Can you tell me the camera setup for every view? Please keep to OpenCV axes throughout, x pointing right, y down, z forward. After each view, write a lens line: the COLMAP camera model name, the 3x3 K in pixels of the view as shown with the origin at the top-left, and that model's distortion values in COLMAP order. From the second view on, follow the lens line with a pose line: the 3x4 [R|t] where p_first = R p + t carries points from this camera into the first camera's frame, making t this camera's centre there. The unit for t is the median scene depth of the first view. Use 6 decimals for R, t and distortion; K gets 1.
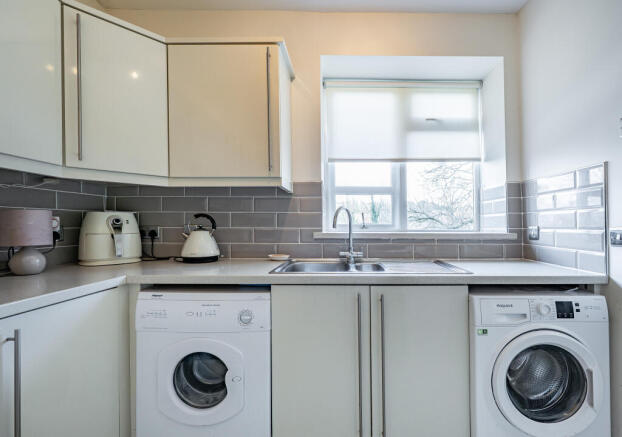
lens RADIAL K [[271.8, 0, 338.5], [0, 271.8, 229.8], [0, 0, 1]] dist [-0.000459, -0.000216]
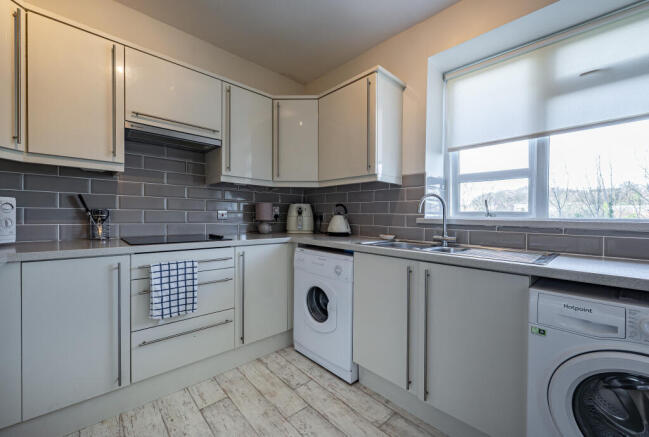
lens RADIAL K [[251.3, 0, 324.0], [0, 251.3, 229.8], [0, 0, 1]] dist [-0.000758, -0.000113]
pose [[0.699659, 0.049512, -0.712760, 0.429194], [-0.026521, 0.998708, 0.043342, 0.026485], [0.713985, -0.011421, 0.700068, -0.028311]]
